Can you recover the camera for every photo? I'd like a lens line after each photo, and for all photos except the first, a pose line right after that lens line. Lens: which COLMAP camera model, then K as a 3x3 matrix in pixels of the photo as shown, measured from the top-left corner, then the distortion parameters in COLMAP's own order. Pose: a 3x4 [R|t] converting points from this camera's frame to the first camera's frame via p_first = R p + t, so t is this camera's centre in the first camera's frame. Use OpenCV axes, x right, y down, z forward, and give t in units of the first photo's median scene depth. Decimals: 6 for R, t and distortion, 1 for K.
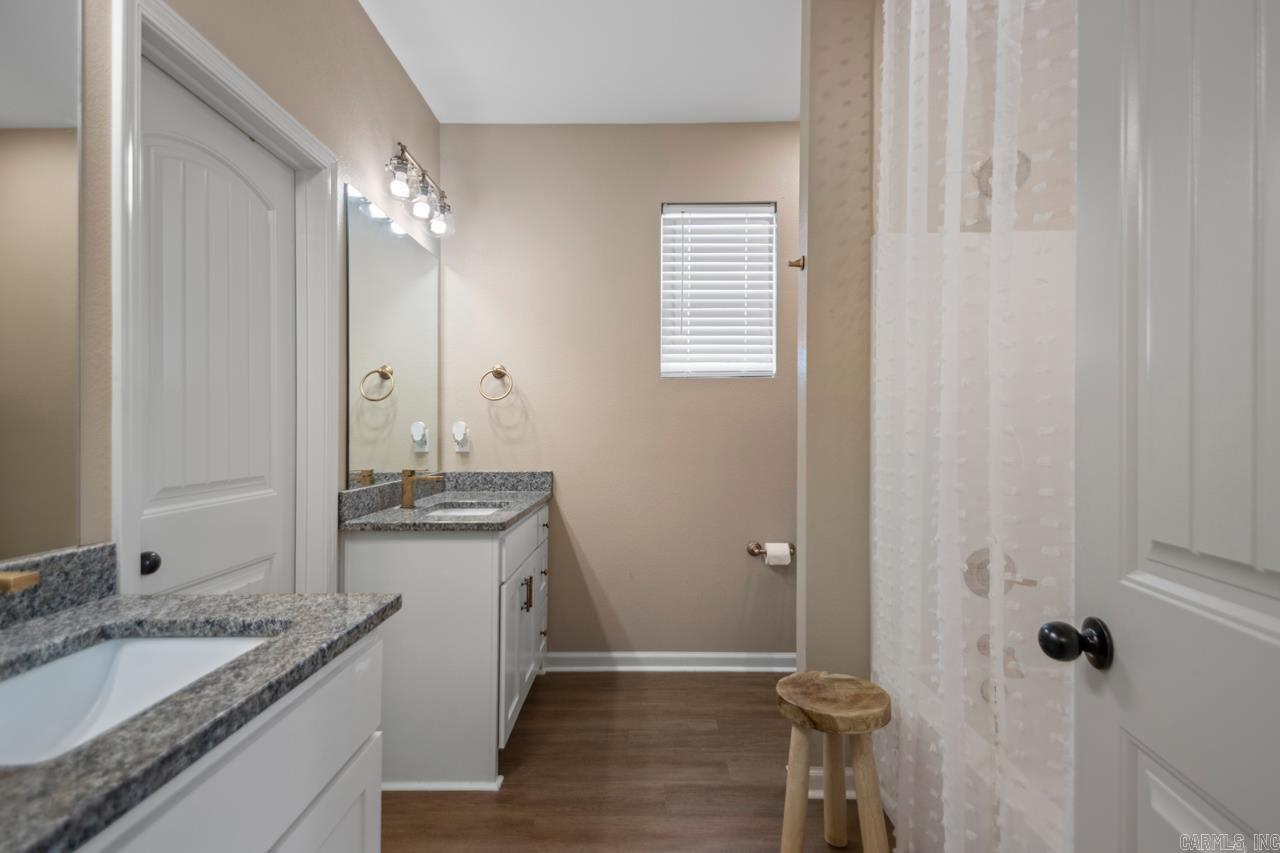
lens RADIAL K [[617.0, 0, 640.0], [0, 617.0, 426.5], [0, 0, 1]] dist [0.050711, -0.025821]
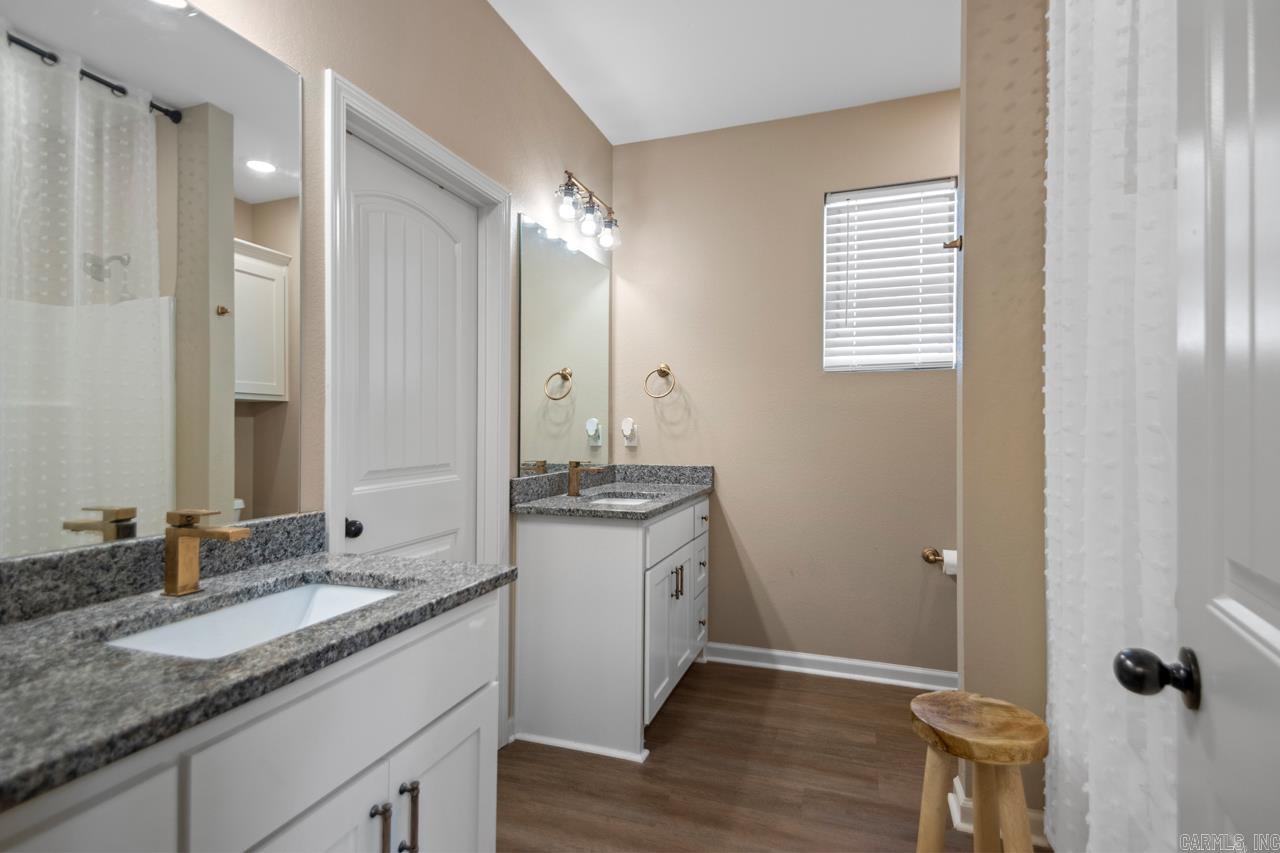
lens RADIAL K [[610.9, 0, 642.8], [0, 610.9, 417.4], [0, 0, 1]] dist [0.057818, -0.032414]
pose [[0.950777, -0.002935, -0.309862, 0.102077], [0.000355, 0.999965, -0.008381, -0.000131], [0.309876, 0.007859, 0.950745, -0.010467]]
